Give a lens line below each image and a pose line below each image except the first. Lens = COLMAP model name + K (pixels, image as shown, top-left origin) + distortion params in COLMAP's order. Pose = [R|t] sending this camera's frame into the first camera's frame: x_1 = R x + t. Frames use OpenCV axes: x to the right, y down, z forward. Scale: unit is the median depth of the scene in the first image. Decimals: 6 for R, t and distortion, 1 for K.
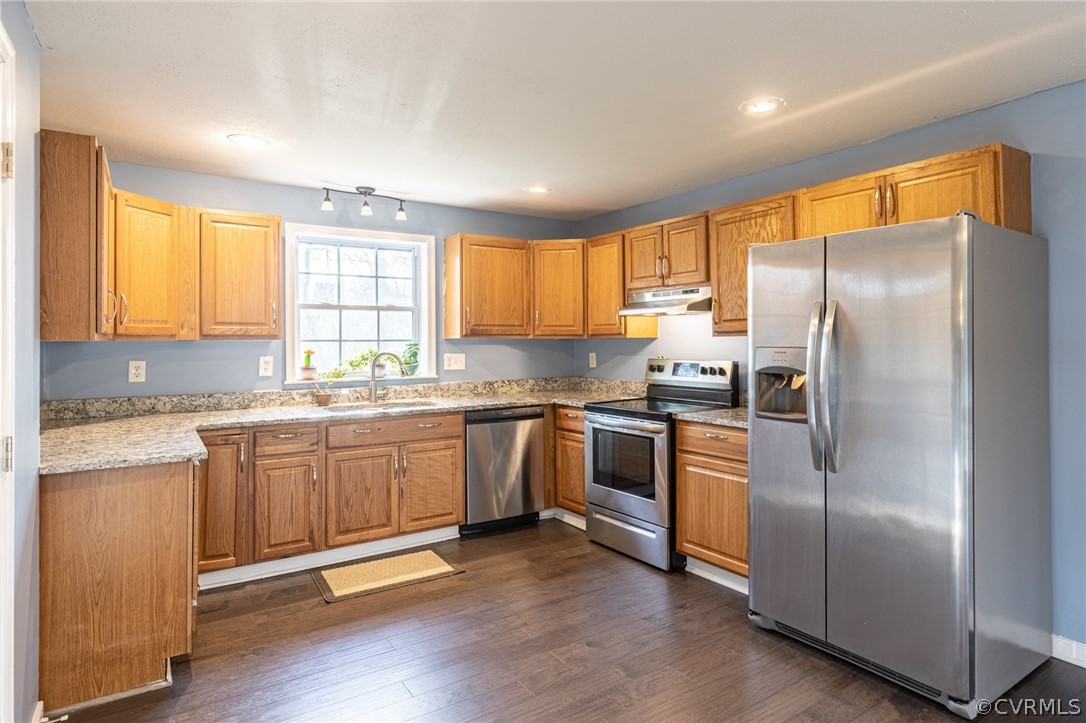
lens RADIAL K [[618.7, 0, 563.3], [0, 618.7, 332.6], [0, 0, 1]] dist [0.008689, 0.000787]
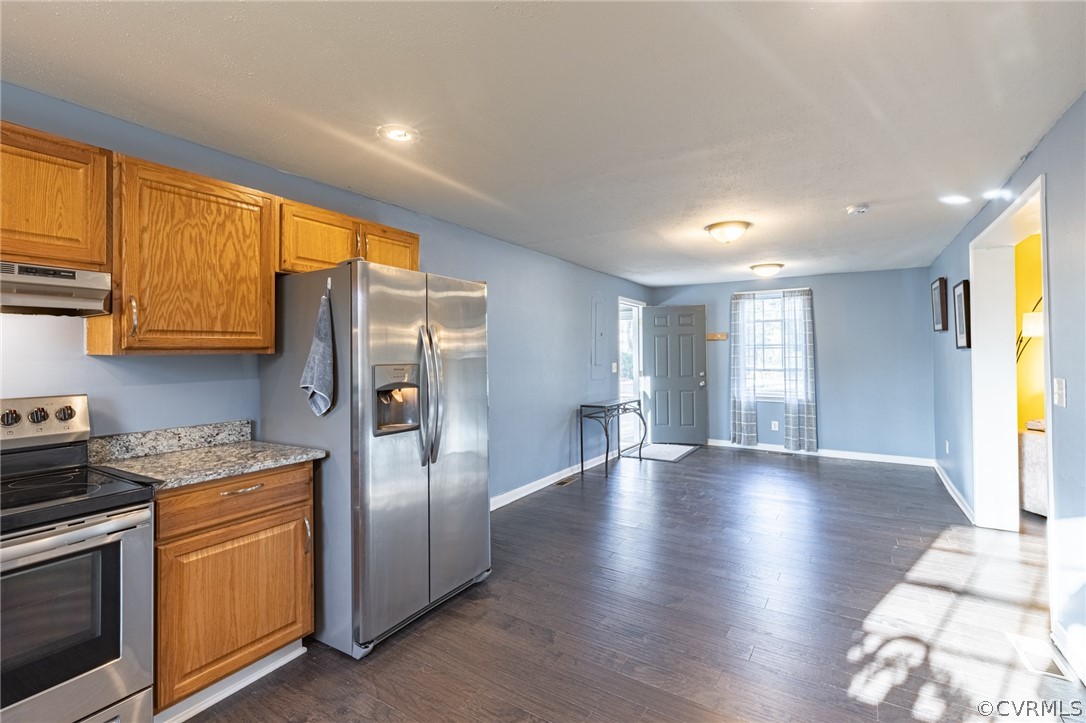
lens RADIAL K [[490.6, 0, 550.1], [0, 490.6, 349.0], [0, 0, 1]] dist [0.004808, 0.000326]
pose [[-0.398898, 0.022053, 0.916730, -0.393668], [0.000522, 0.999716, -0.023822, 0.012444], [-0.916995, -0.009024, -0.398796, 0.808302]]
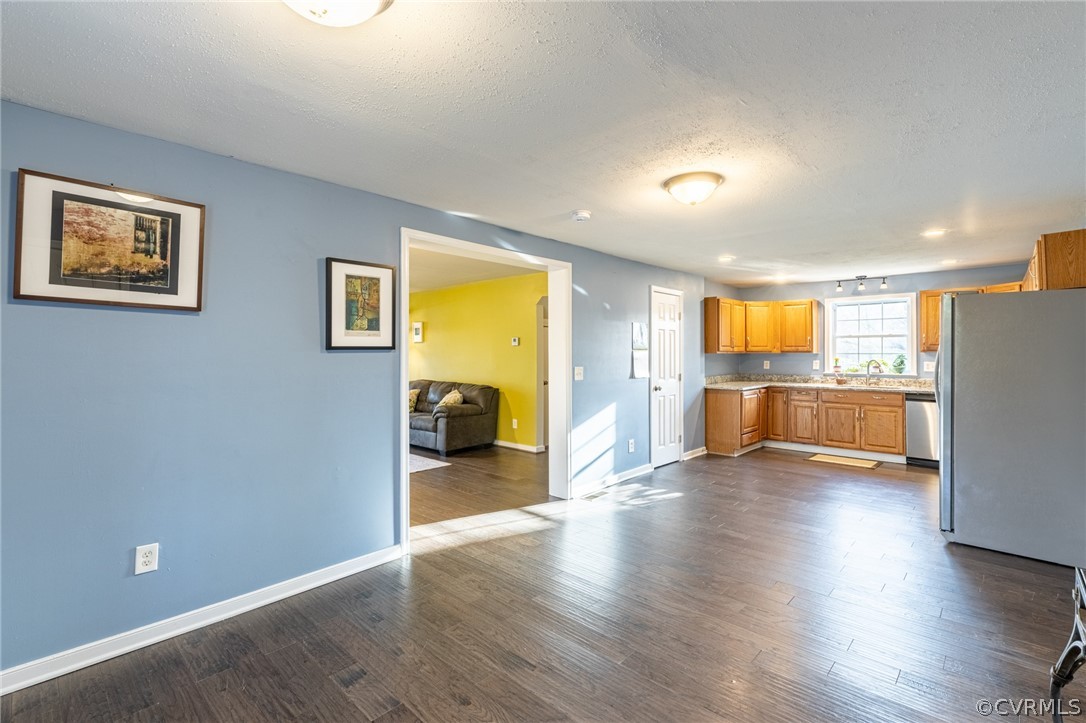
lens RADIAL K [[490.6, 0, 544.5], [0, 490.6, 358.8], [0, 0, 1]] dist [0.004808, 0.000326]
pose [[0.218437, 0.016699, -0.975708, 1.136683], [0.010950, 0.999749, 0.019562, -0.013892], [0.975790, -0.014957, 0.218199, -0.374215]]
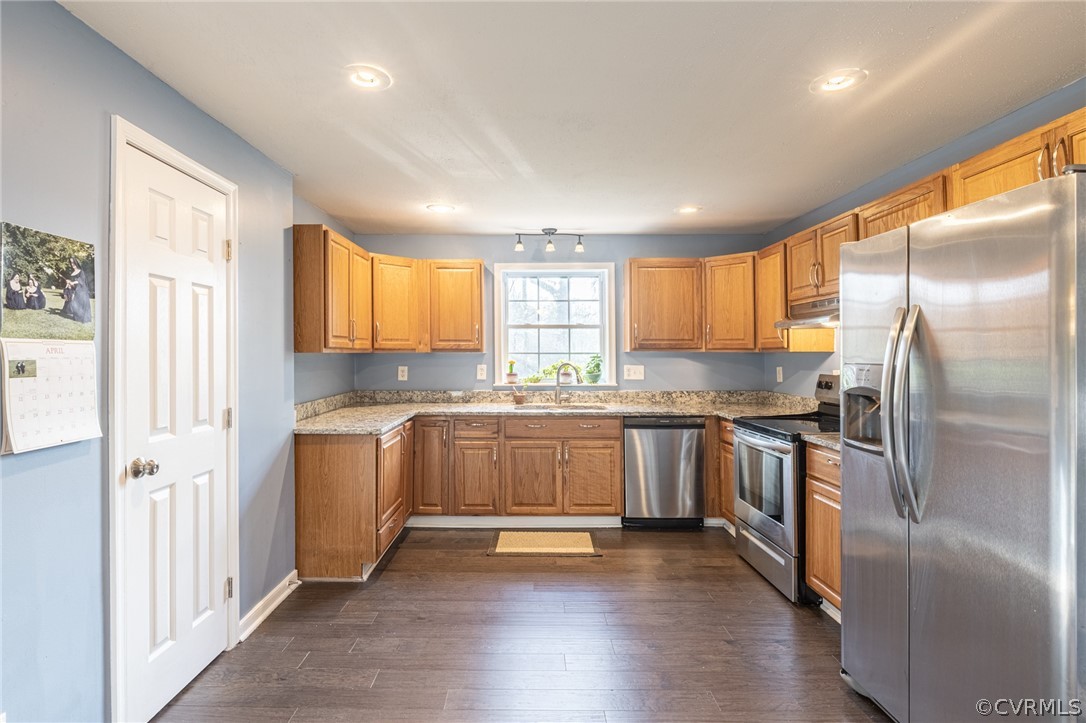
lens RADIAL K [[542.0, 0, 522.4], [0, 542.0, 349.4], [0, 0, 1]] dist [0.003104, -0.000751]
pose [[0.820761, 0.000818, -0.571271, 0.288428], [0.002777, 0.999981, 0.005420, -0.001062], [0.571265, -0.006035, 0.820743, 0.097903]]
